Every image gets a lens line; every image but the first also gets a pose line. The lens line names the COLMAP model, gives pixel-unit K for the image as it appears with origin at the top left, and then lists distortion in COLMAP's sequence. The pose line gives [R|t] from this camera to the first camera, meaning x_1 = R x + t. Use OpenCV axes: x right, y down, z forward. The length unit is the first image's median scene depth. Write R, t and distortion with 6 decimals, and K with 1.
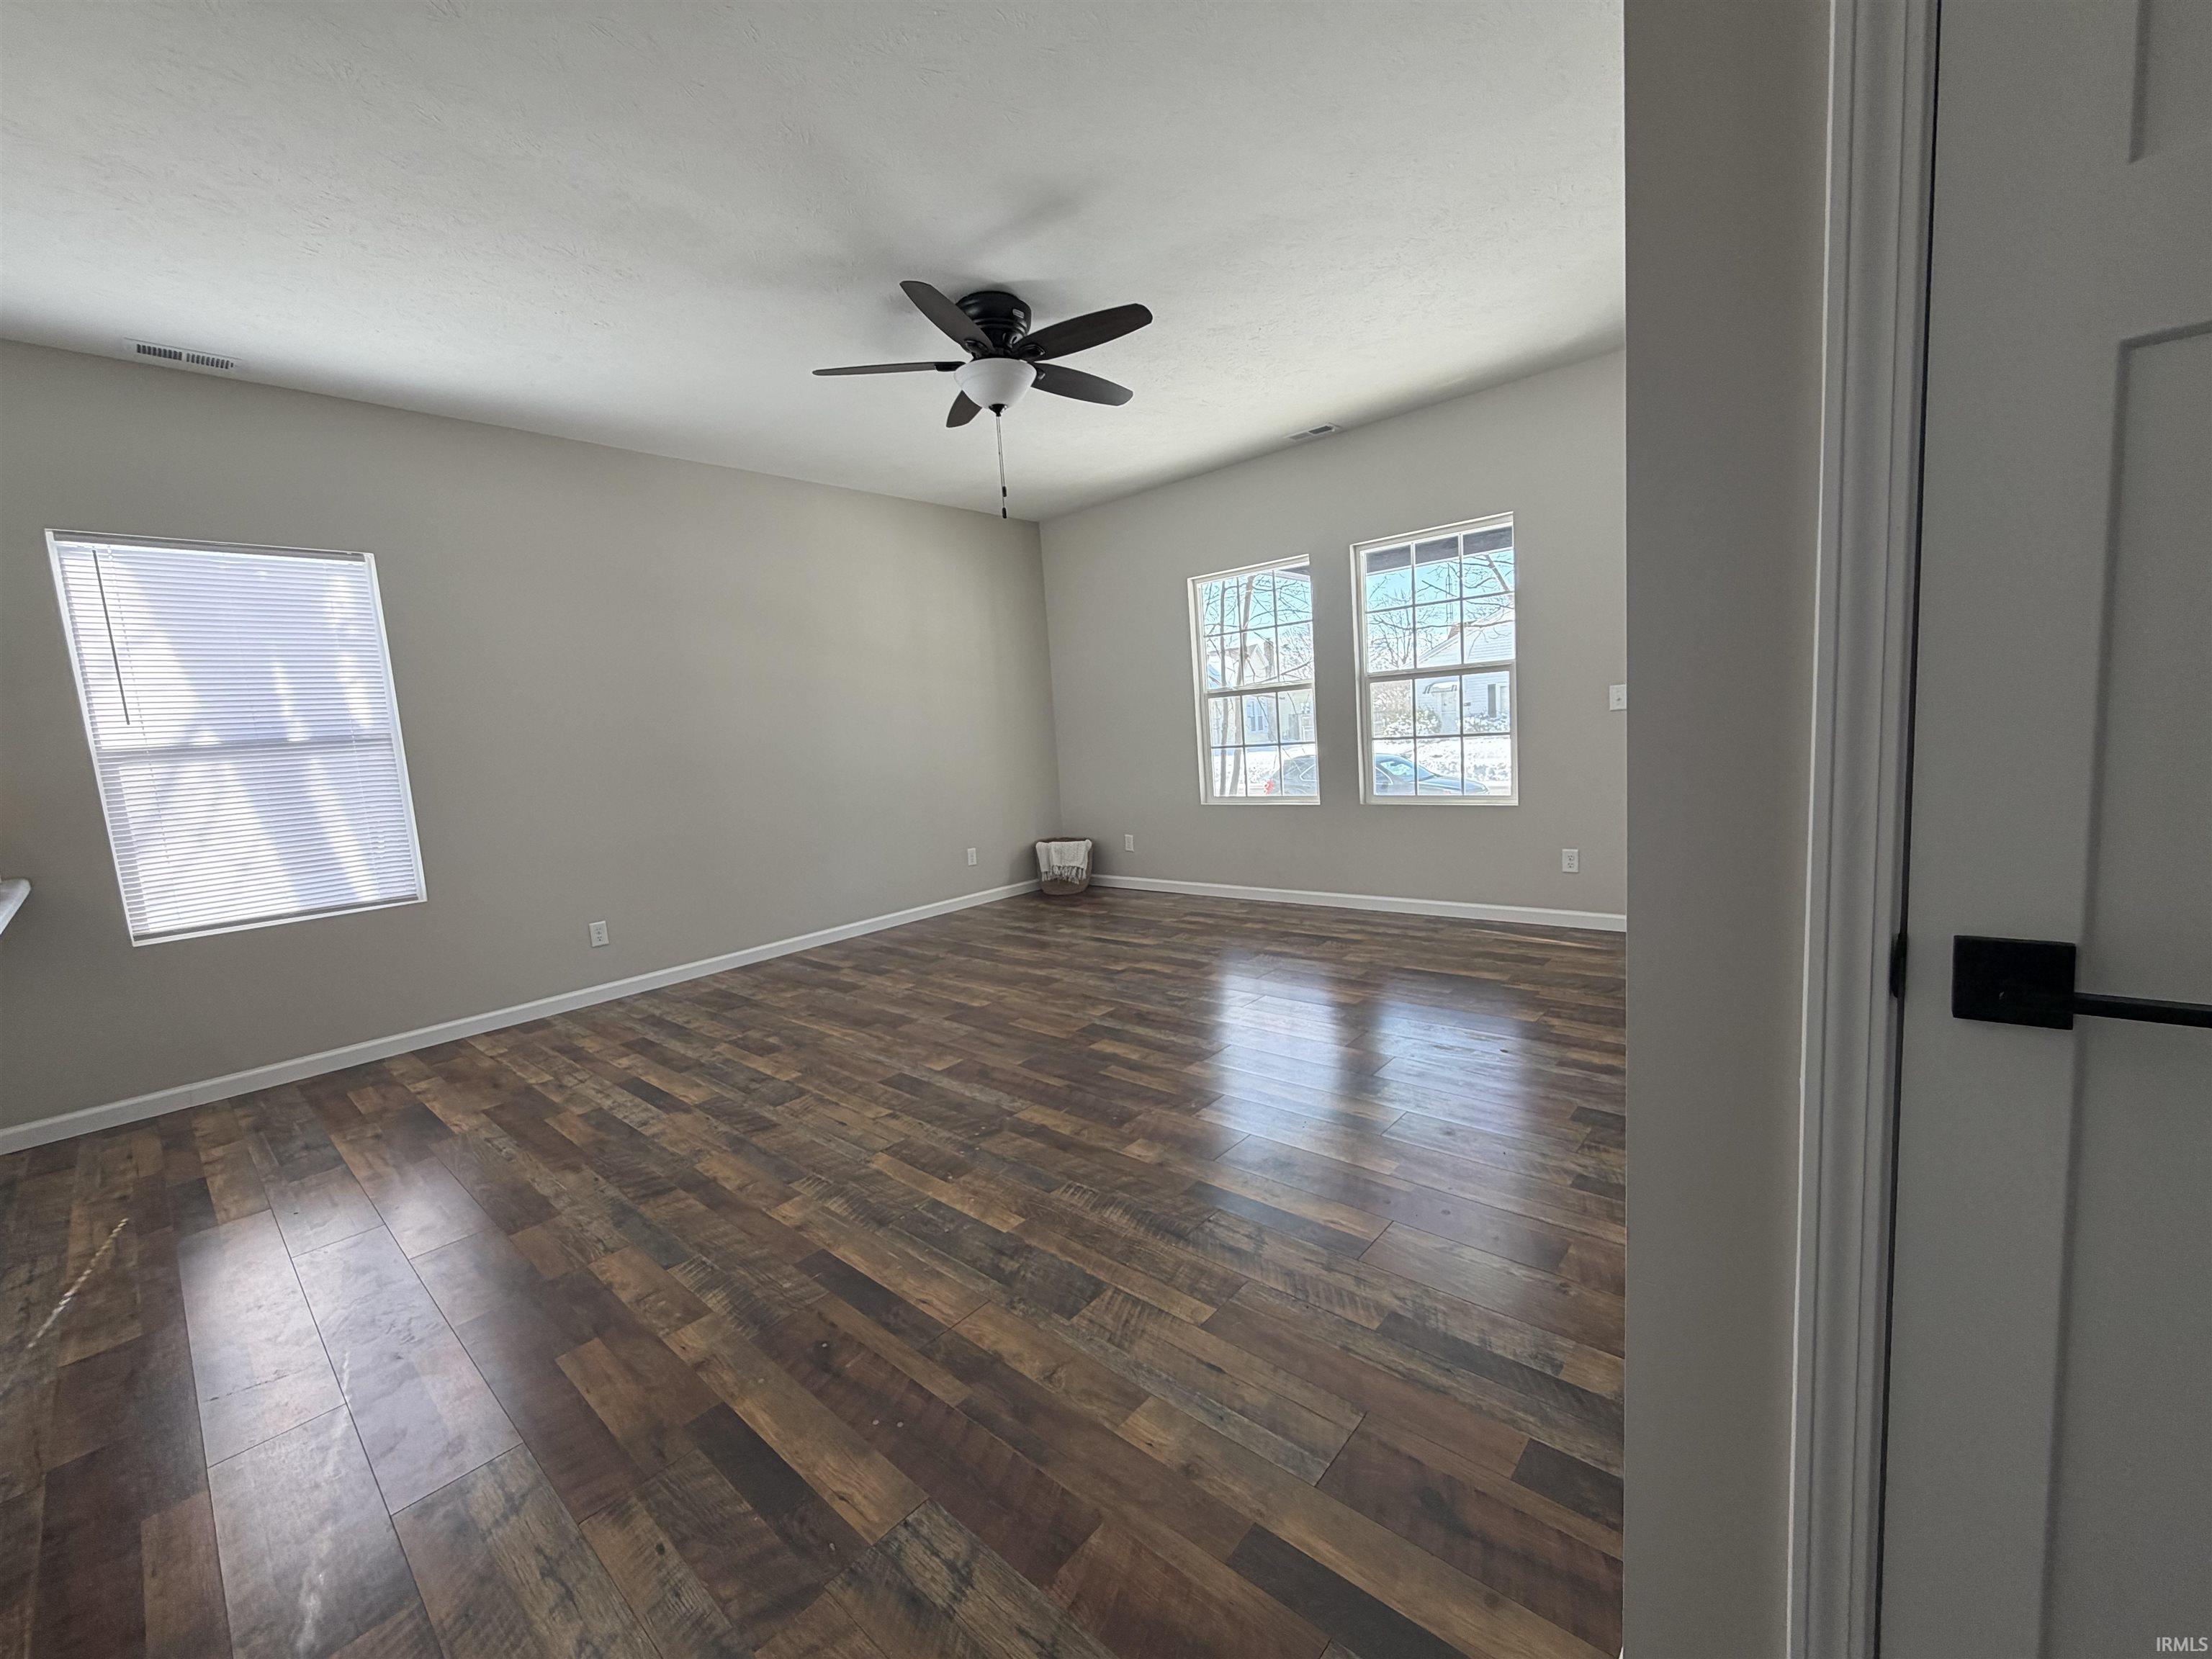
lens RADIAL K [[887.1, 0, 1103.0], [0, 887.1, 831.6], [0, 0, 1]] dist [0.000800, 0.000802]
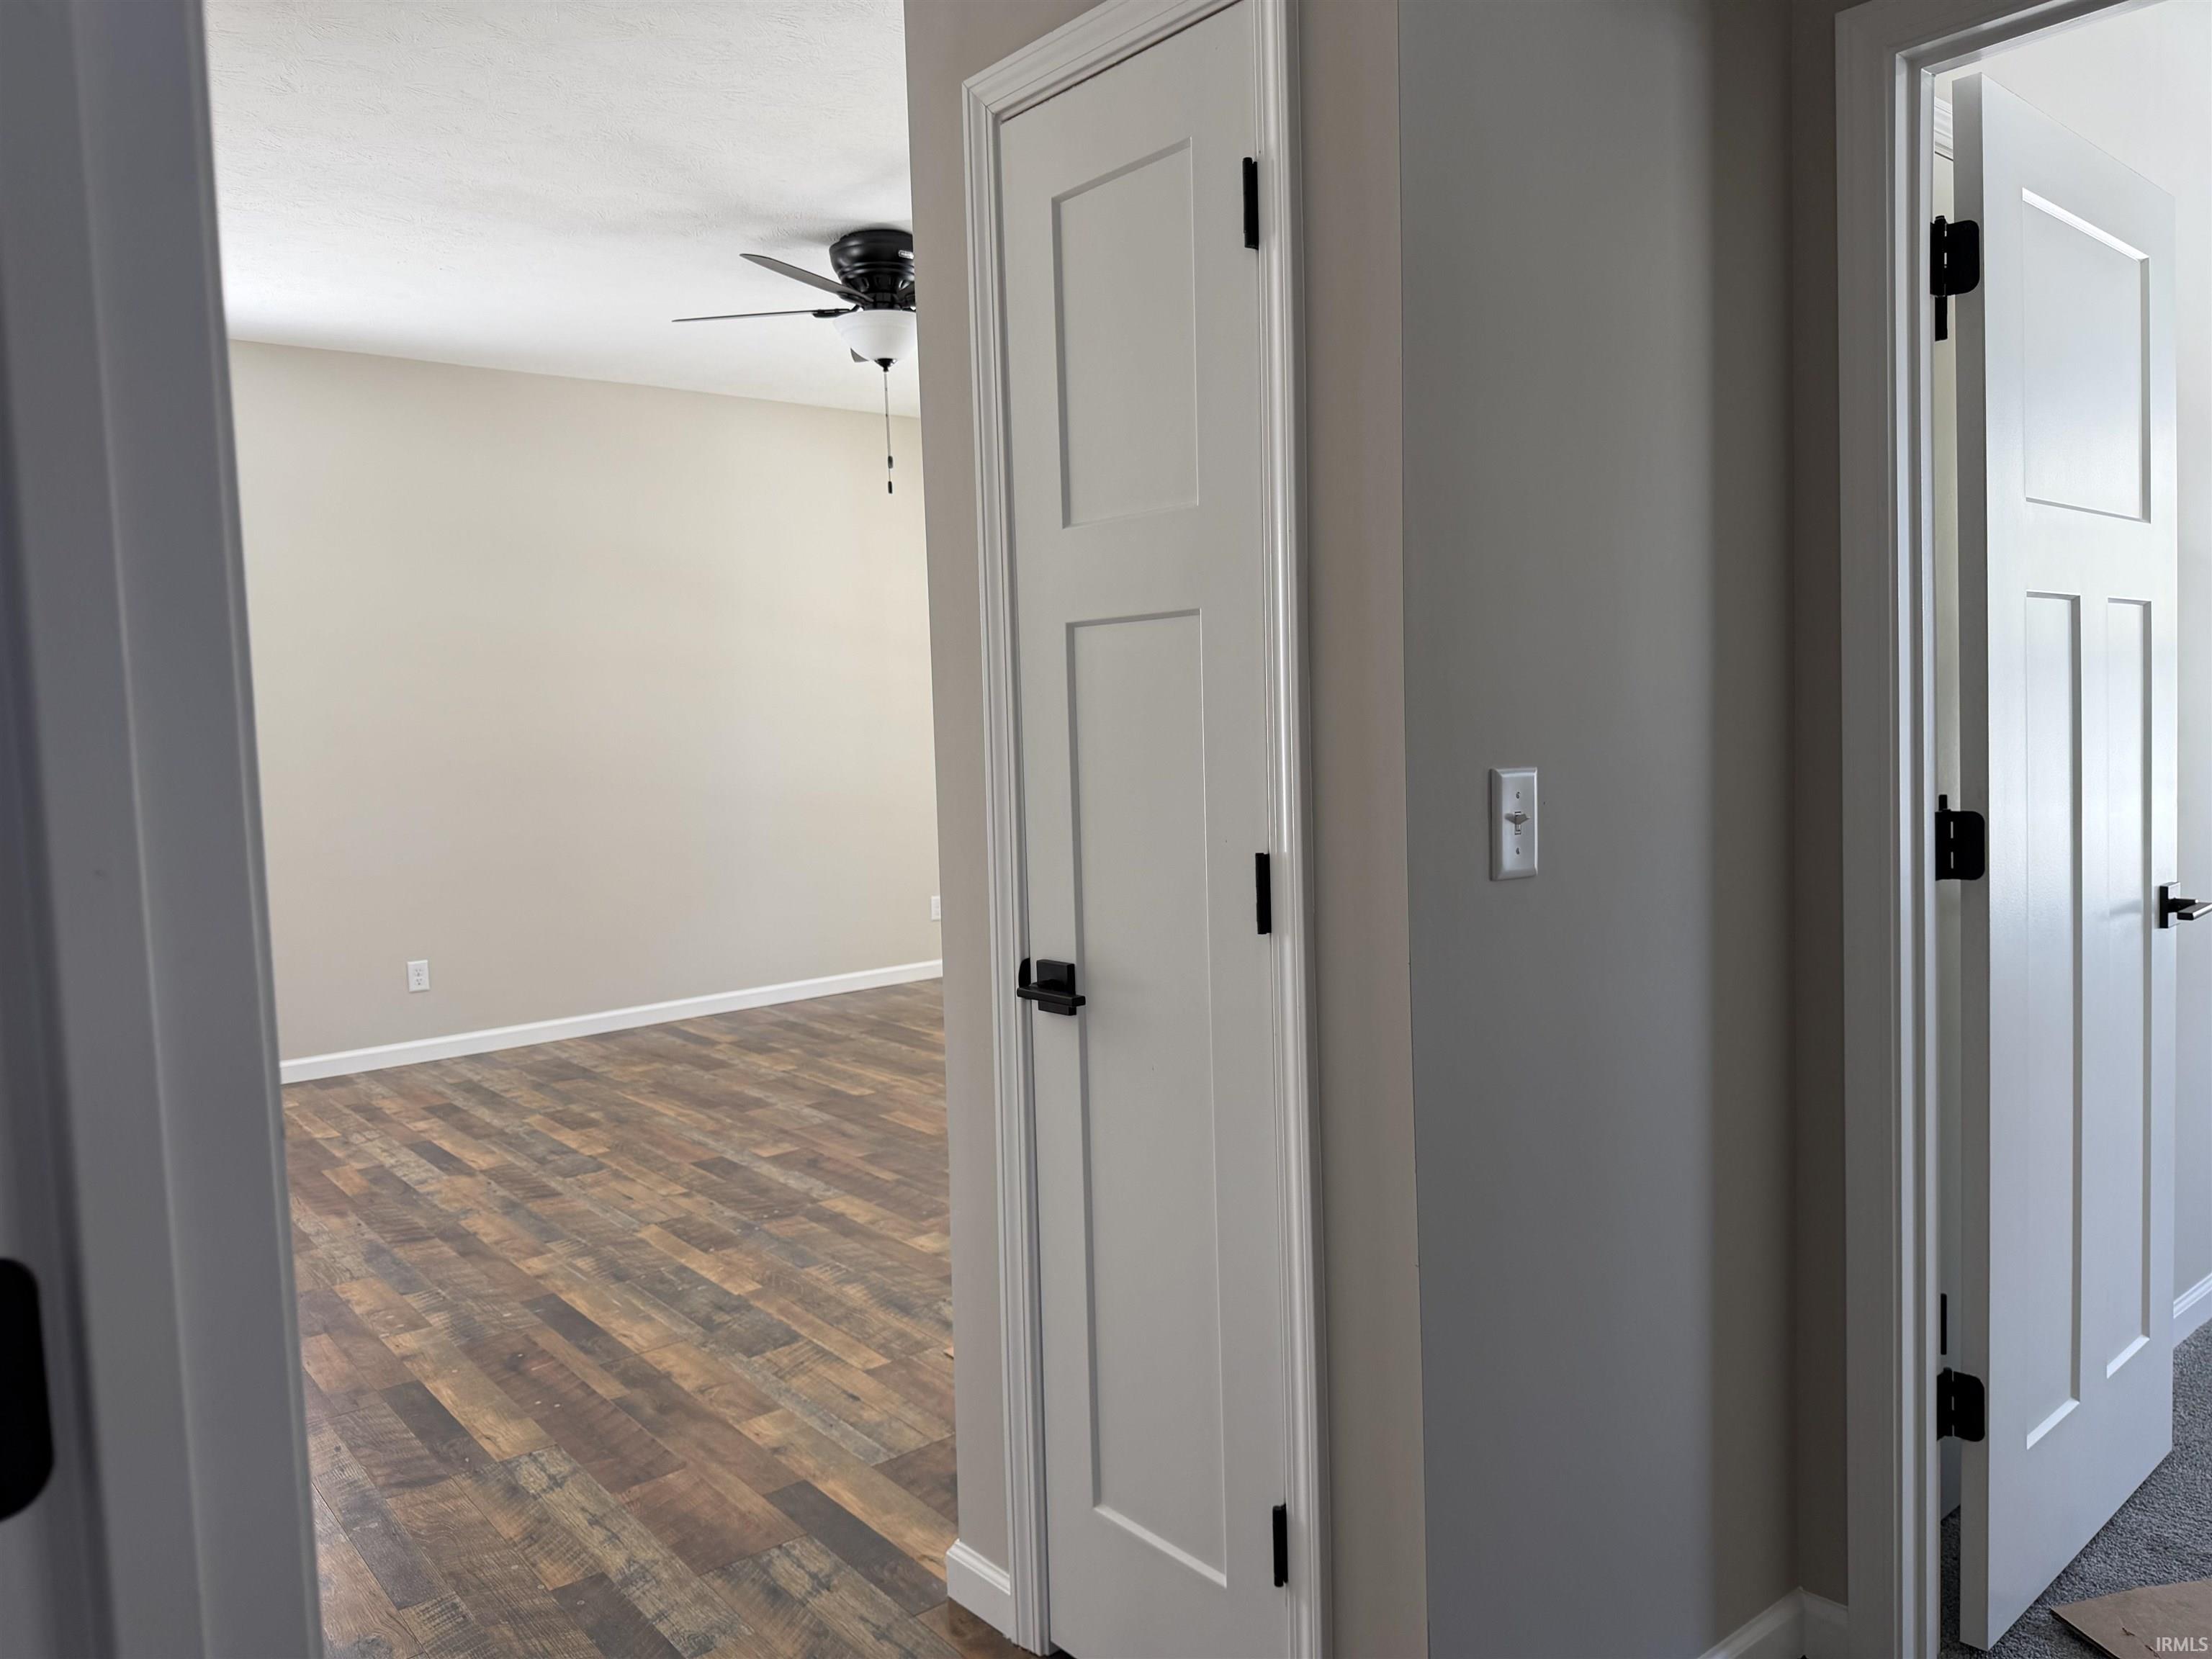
lens RADIAL K [[1522.1, 0, 1107.3], [0, 1522.1, 823.5], [0, 0, 1]] dist [0.012765, -0.001801]
pose [[0.988872, 0.037060, -0.144080, 0.443045], [-0.041184, 0.998820, -0.025748, -0.029630], [0.142956, 0.031396, 0.989231, -0.521232]]
